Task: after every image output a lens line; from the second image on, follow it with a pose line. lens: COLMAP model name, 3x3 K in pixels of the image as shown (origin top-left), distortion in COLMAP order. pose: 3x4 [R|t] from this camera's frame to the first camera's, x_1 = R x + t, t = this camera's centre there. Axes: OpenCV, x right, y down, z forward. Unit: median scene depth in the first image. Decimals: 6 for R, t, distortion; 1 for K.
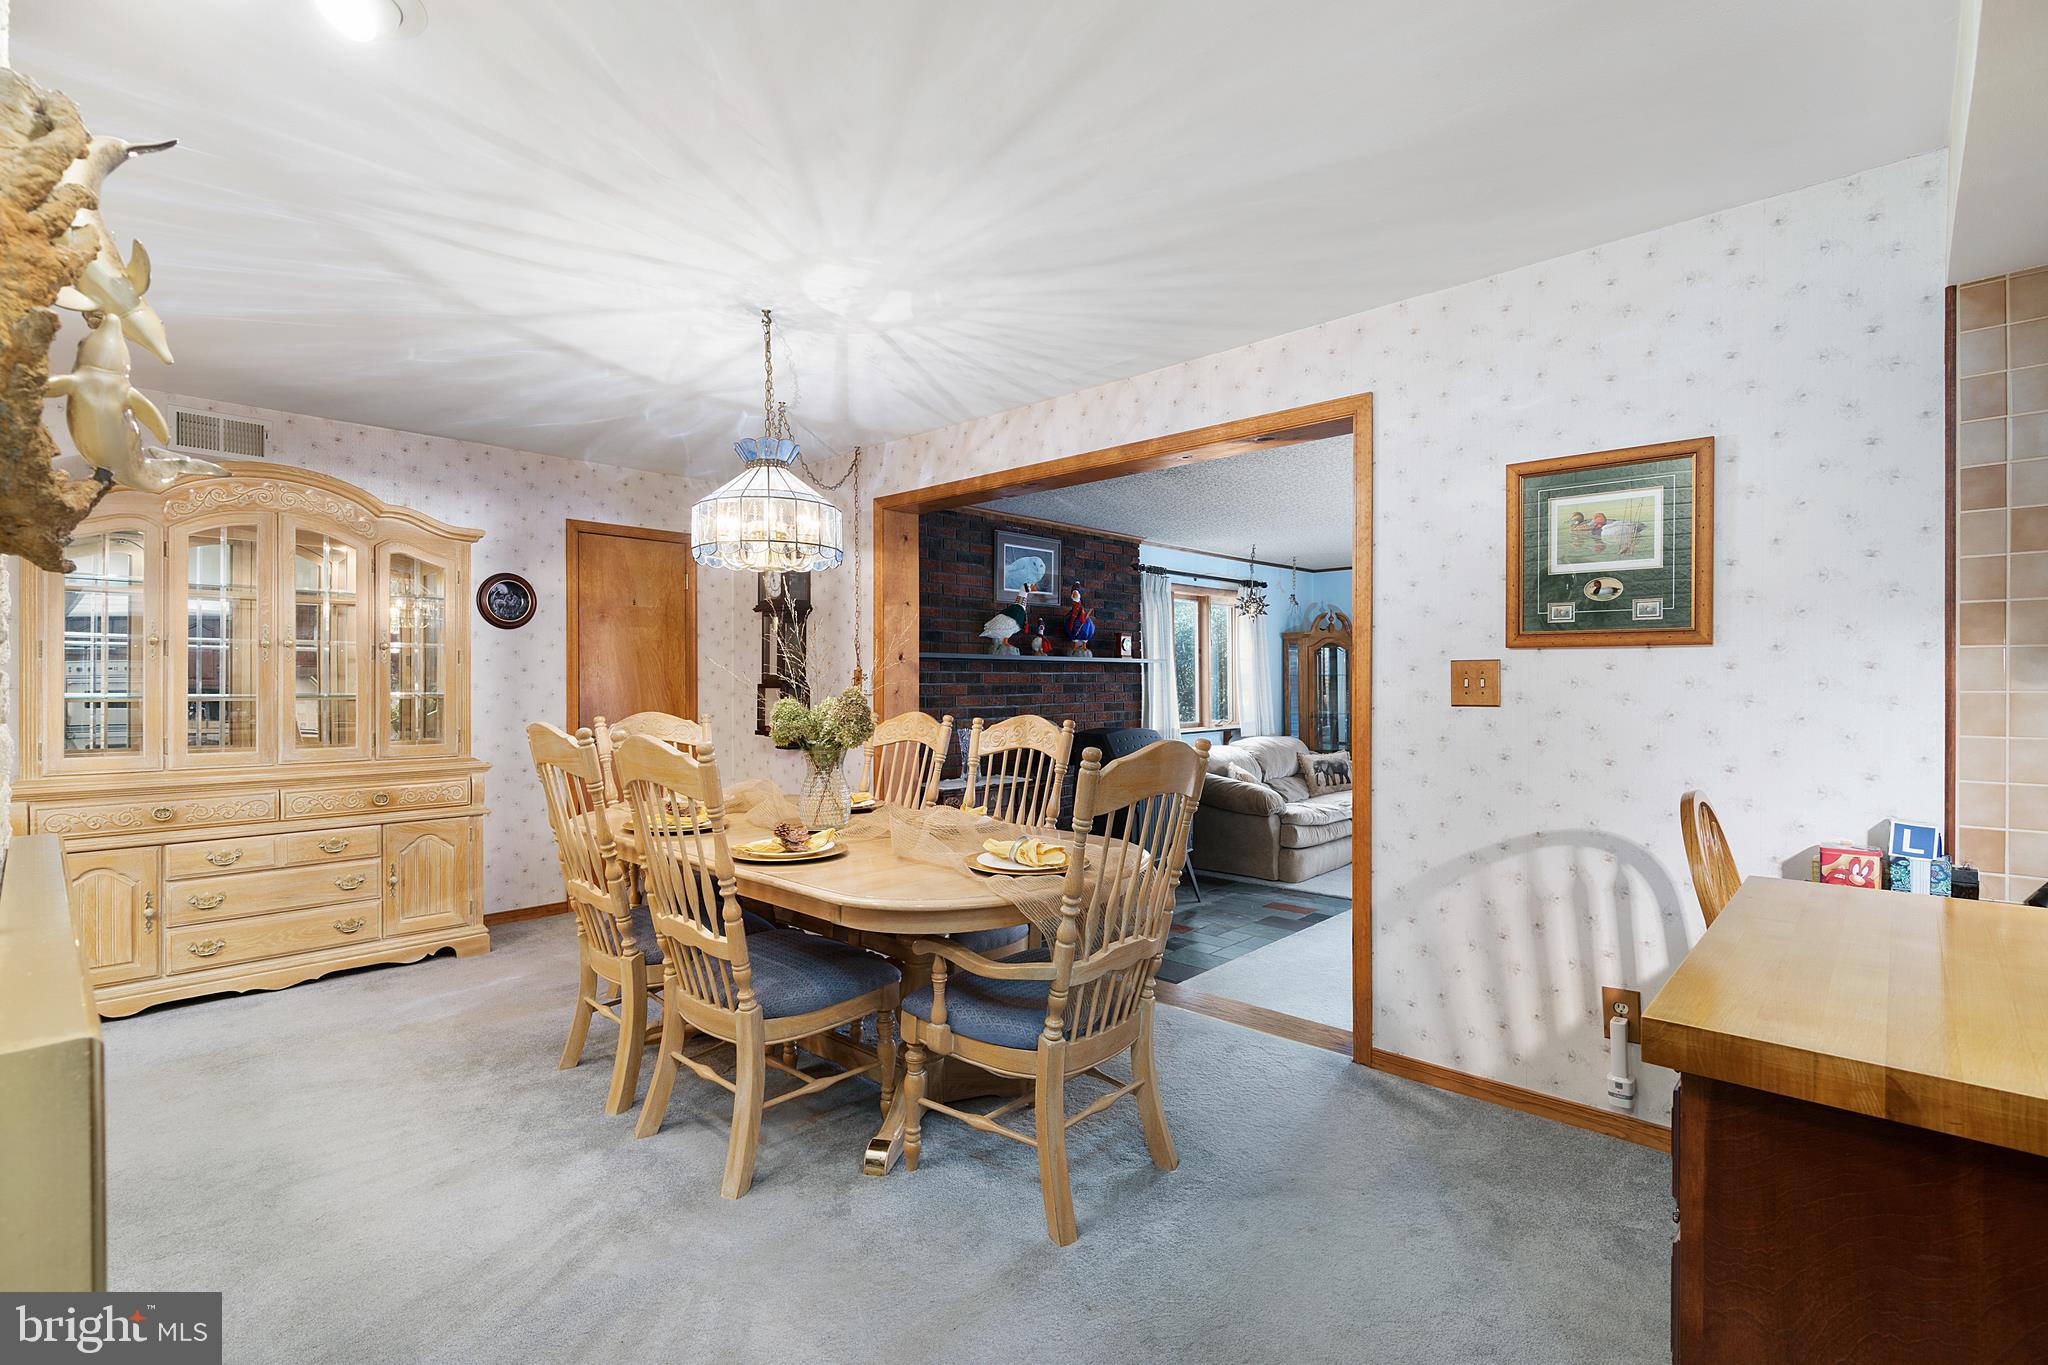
lens RADIAL K [[933.1, 0, 1017.4], [0, 933.1, 683.1], [0, 0, 1]] dist [-0.003983, -0.000189]
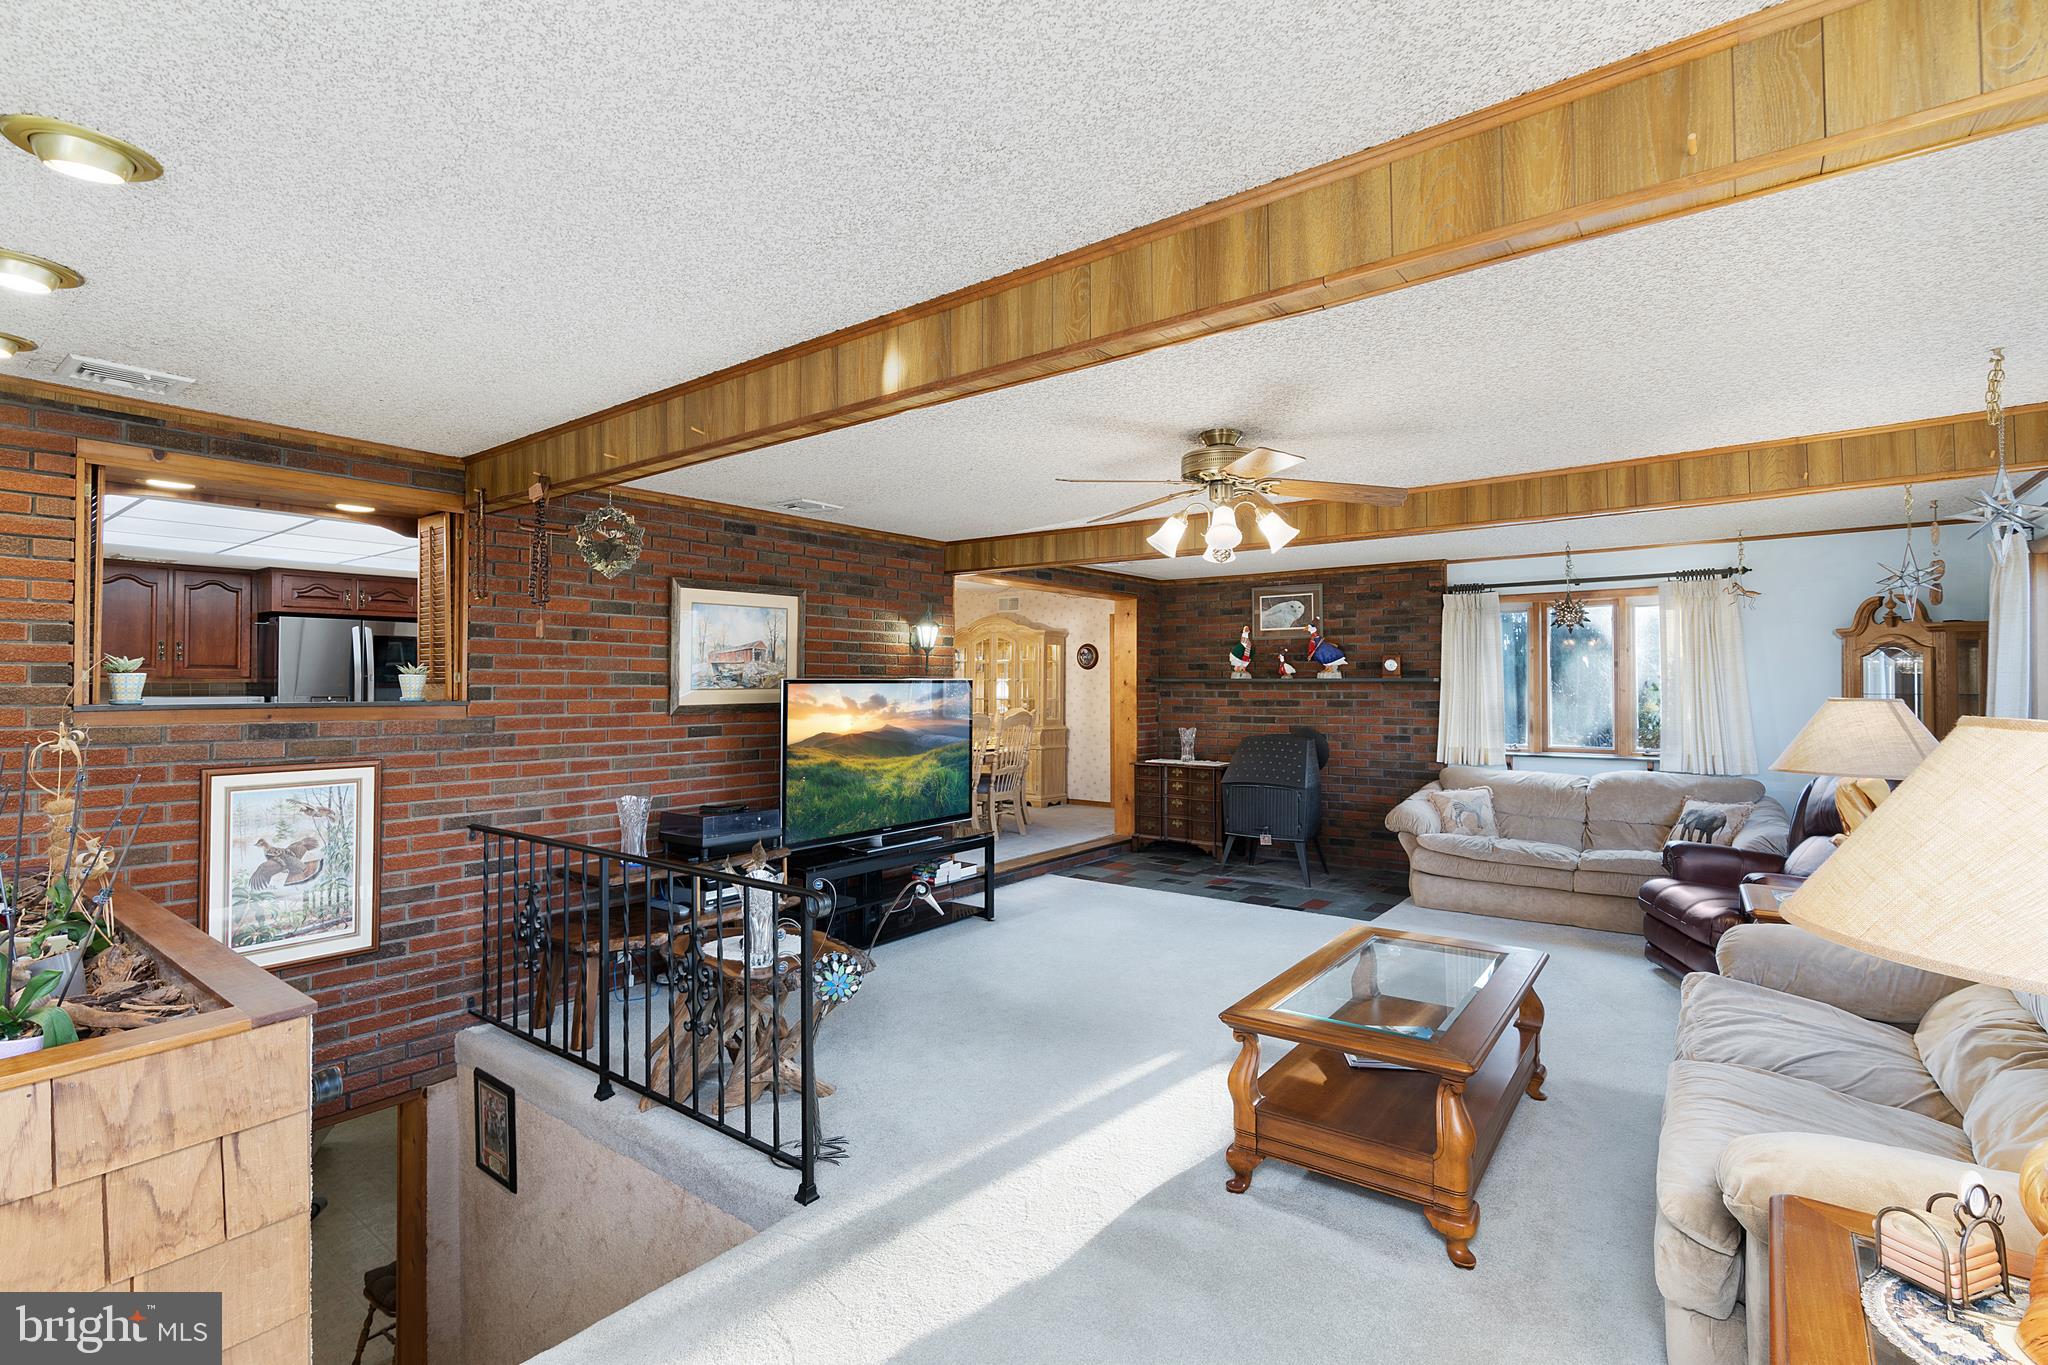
lens RADIAL K [[933.1, 0, 1023.2], [0, 933.1, 676.9], [0, 0, 1]] dist [-0.003983, -0.000189]
pose [[0.111724, -0.000666, -0.993739, 1.298611], [0.002247, 0.999997, -0.000417, -0.031453], [0.993737, -0.002187, 0.111725, 0.498082]]
